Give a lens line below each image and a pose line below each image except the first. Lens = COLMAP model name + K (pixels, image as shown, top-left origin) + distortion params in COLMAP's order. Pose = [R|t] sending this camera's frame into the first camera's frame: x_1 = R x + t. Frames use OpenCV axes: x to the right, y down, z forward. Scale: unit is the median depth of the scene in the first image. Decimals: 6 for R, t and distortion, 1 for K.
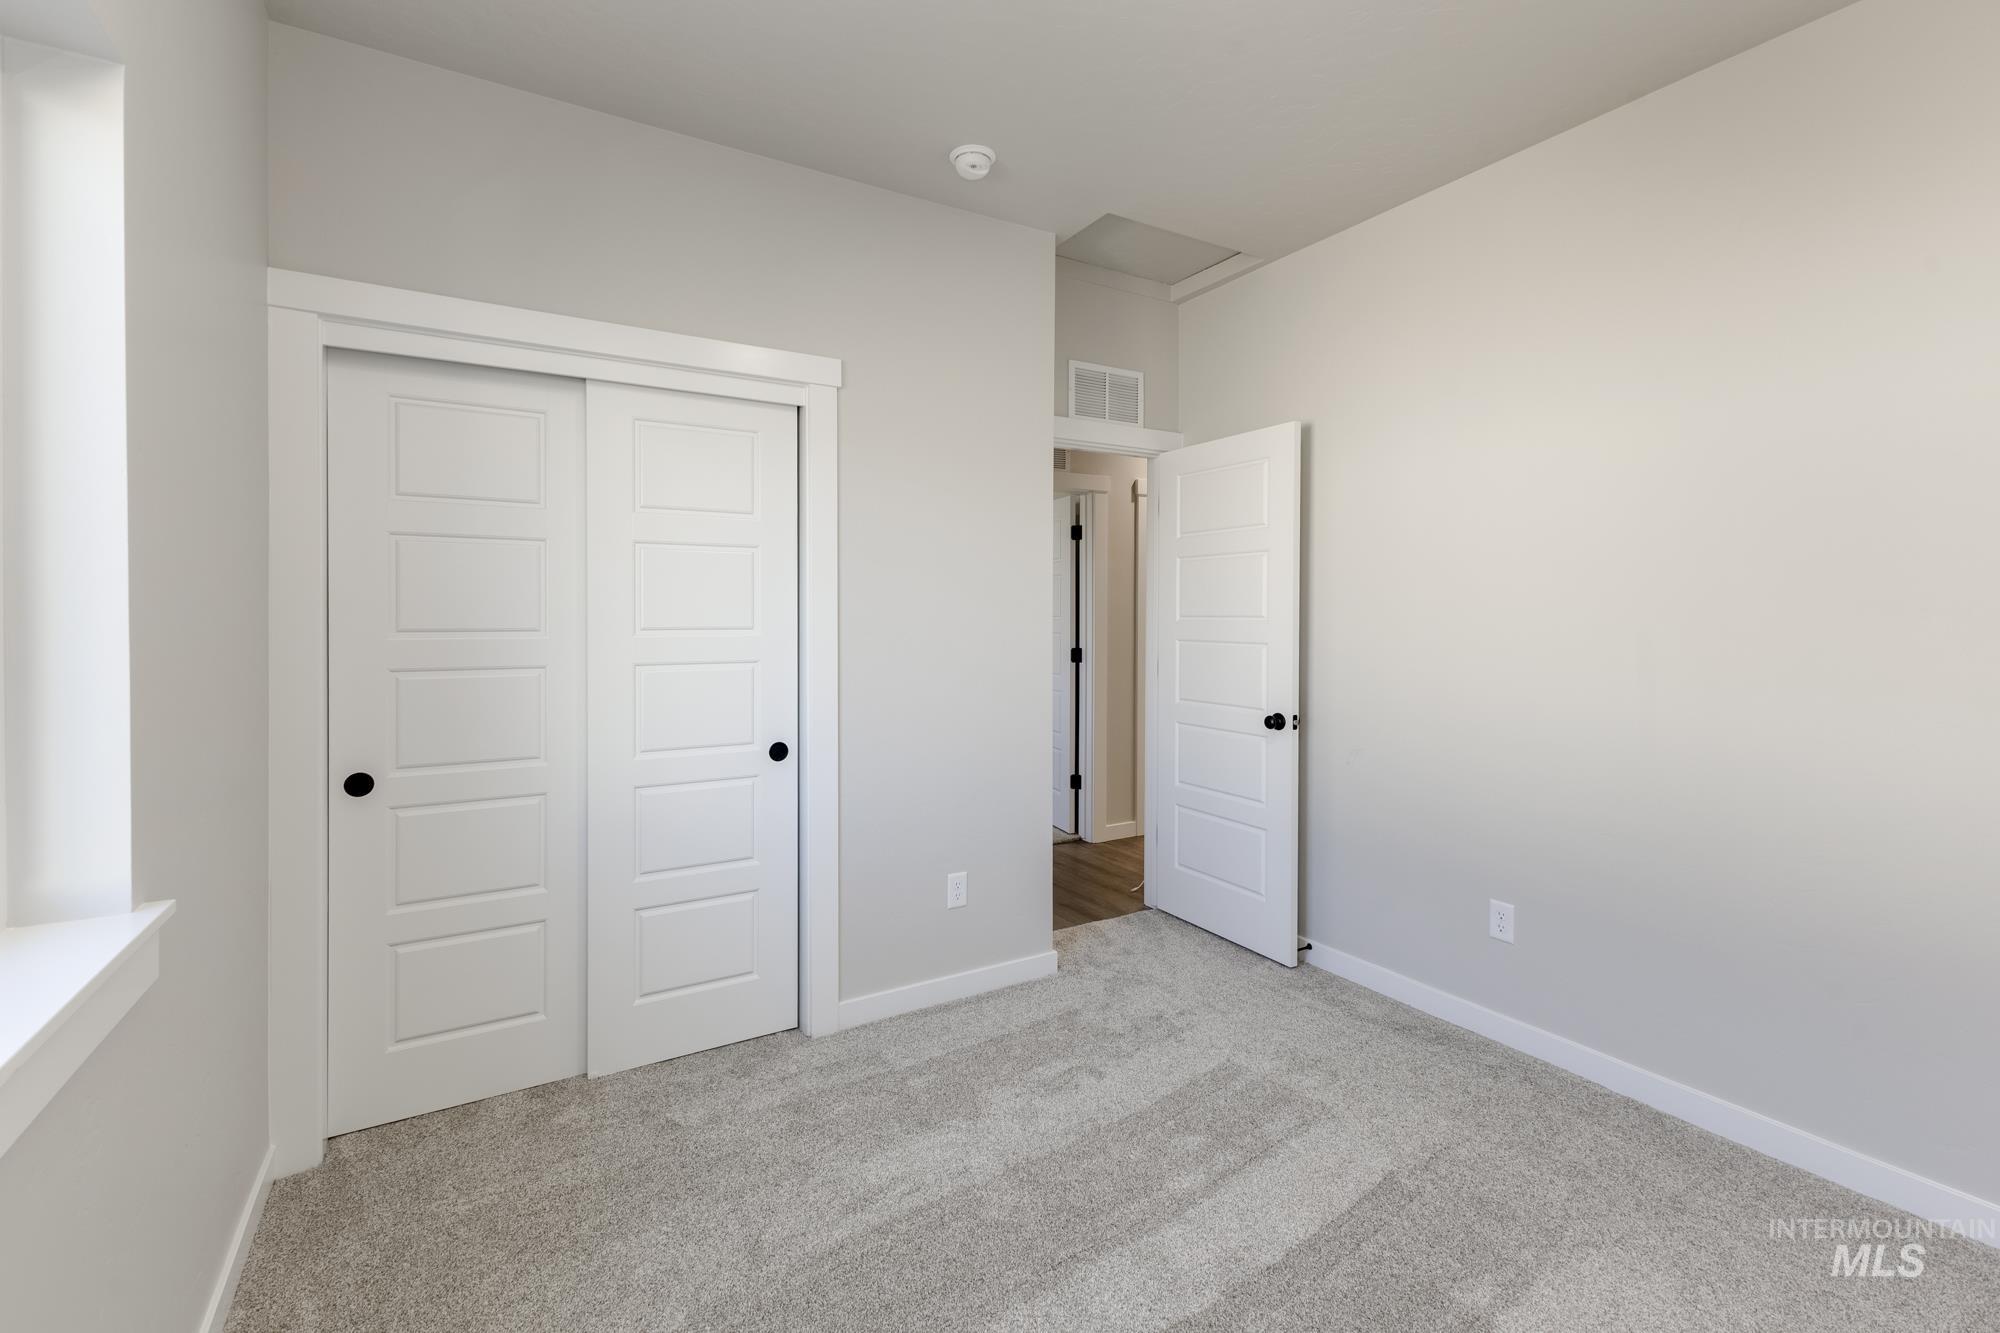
lens RADIAL K [[894.9, 0, 991.7], [0, 894.9, 626.1], [0, 0, 1]] dist [-0.000592, -0.000075]
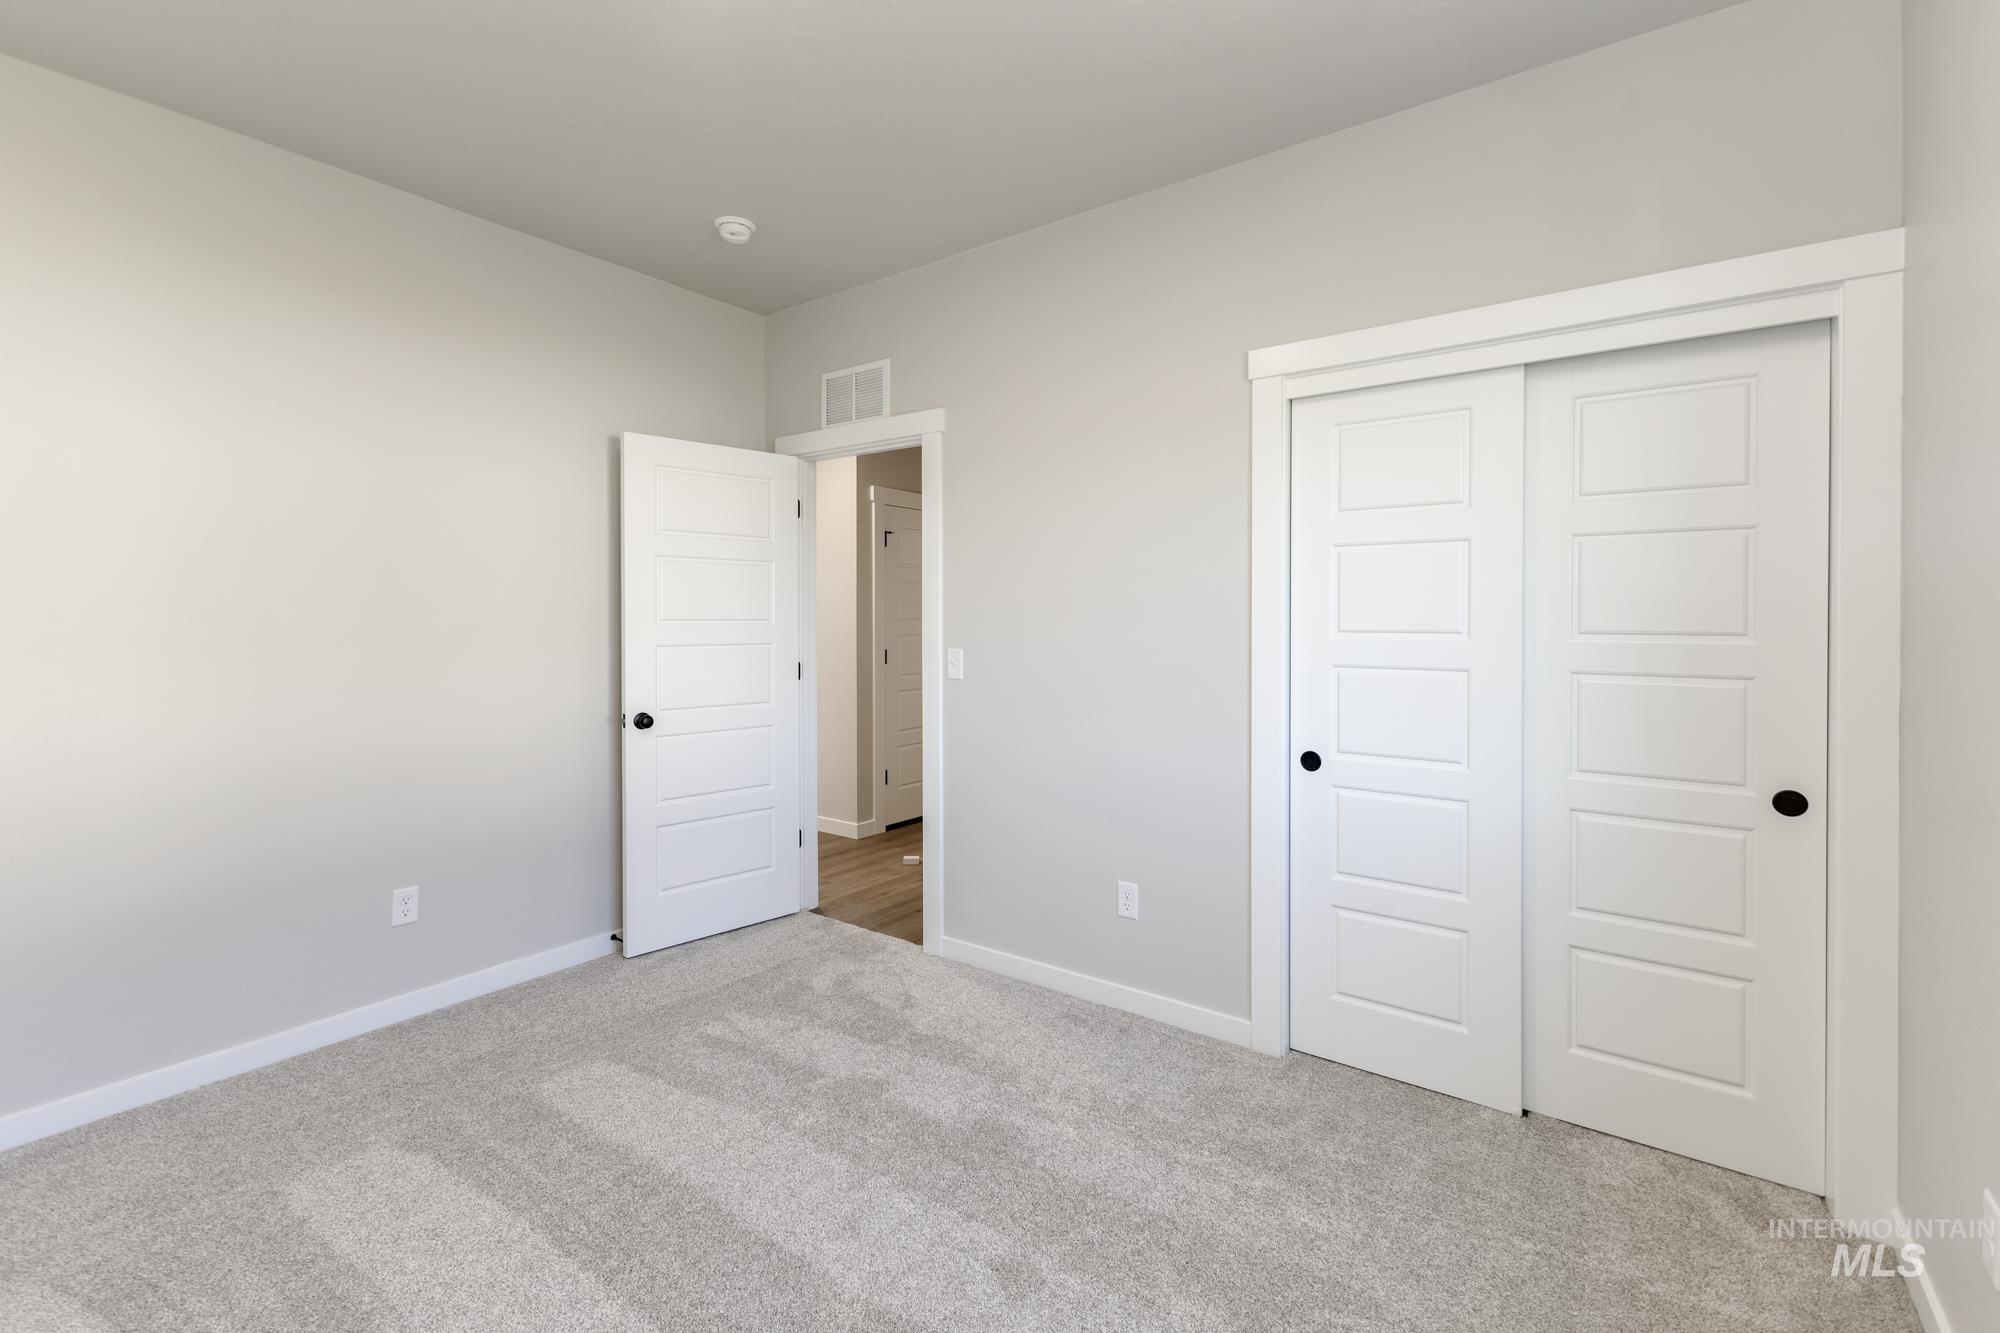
lens RADIAL K [[894.9, 0, 991.7], [0, 894.9, 626.1], [0, 0, 1]] dist [-0.000592, -0.000075]
pose [[0.402406, 0.007666, -0.915429, 0.203332], [-0.008322, 0.999954, 0.004716, -0.002459], [0.915424, 0.005720, 0.402451, 0.139860]]
